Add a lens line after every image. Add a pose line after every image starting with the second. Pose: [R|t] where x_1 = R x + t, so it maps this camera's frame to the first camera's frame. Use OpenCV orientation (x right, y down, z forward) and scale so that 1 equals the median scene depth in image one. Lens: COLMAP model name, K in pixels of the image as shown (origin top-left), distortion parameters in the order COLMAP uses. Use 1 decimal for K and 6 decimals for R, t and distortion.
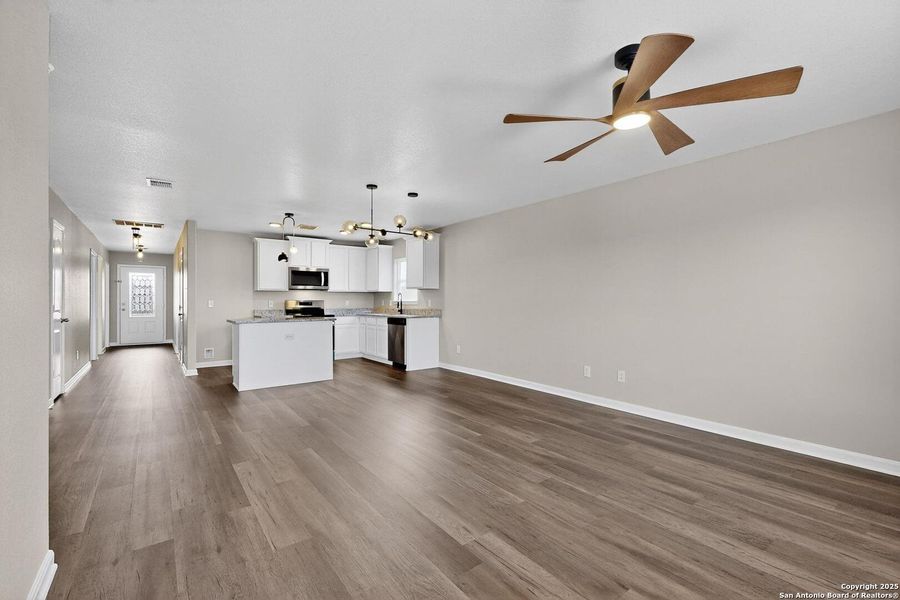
lens RADIAL K [[392.7, 0, 450.0], [0, 392.7, 300.0], [0, 0, 1]] dist [0.000597, 0.000247]
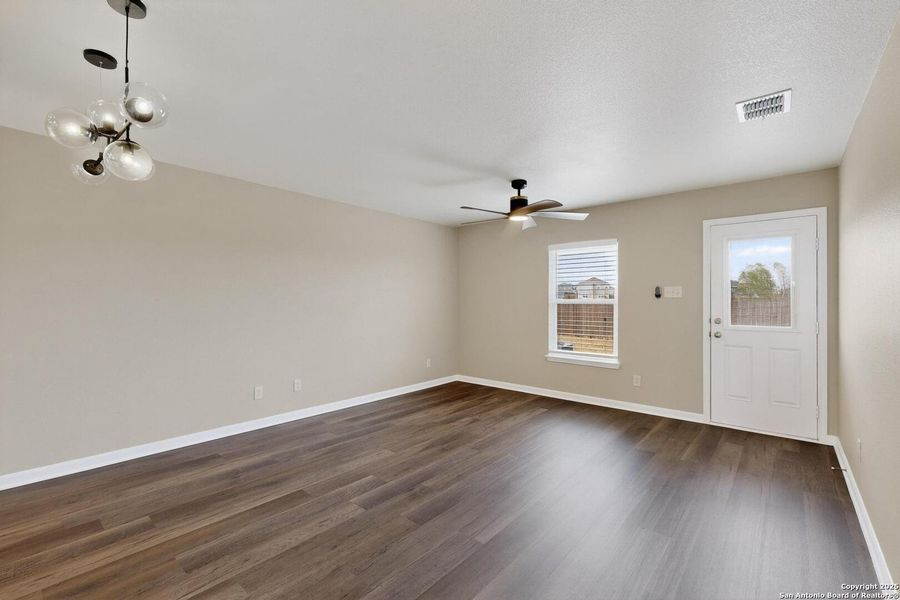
lens RADIAL K [[392.7, 0, 450.0], [0, 392.7, 300.0], [0, 0, 1]] dist [0.000597, 0.000247]
pose [[-0.210930, 0.000697, 0.977501, -0.852692], [-0.001140, 0.999999, -0.000959, -0.035174], [-0.977501, -0.001316, -0.210929, 1.109536]]
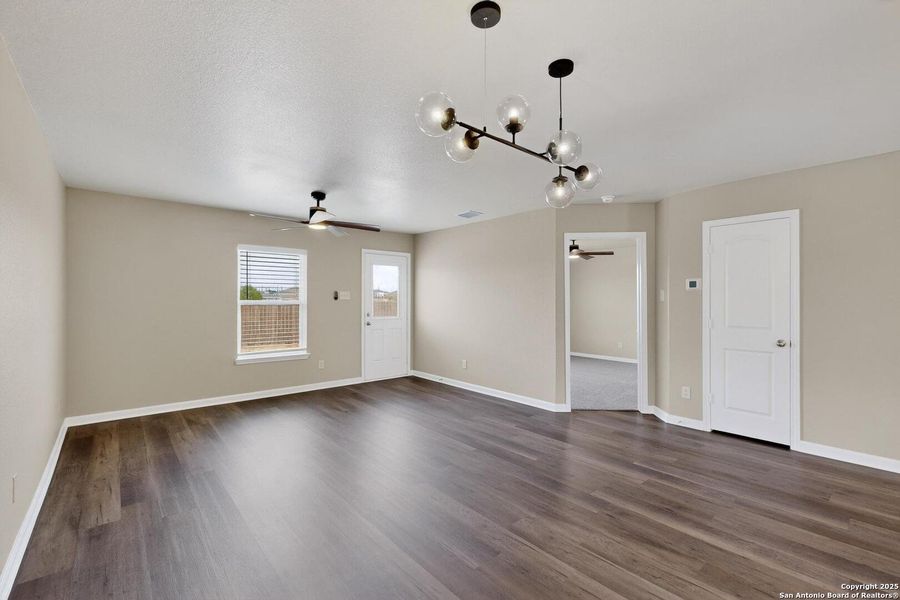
lens RADIAL K [[392.7, 0, 450.0], [0, 392.7, 300.0], [0, 0, 1]] dist [0.000597, 0.000247]
pose [[-0.997713, -0.001545, -0.067577, -0.063944], [-0.001254, 0.999990, -0.004352, -0.035674], [0.067583, -0.004258, -0.997705, 2.004690]]
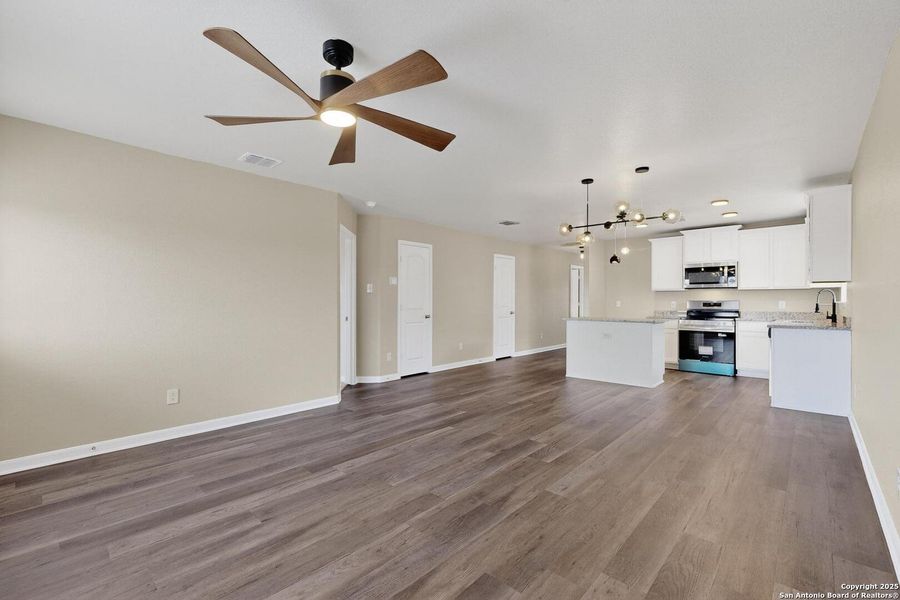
lens RADIAL K [[392.7, 0, 450.0], [0, 392.7, 300.0], [0, 0, 1]] dist [0.000597, 0.000247]
pose [[0.178113, -0.000892, -0.984010, 0.946487], [0.001468, 0.999999, -0.000640, -0.002192], [0.984009, -0.001331, 0.178114, 0.706075]]
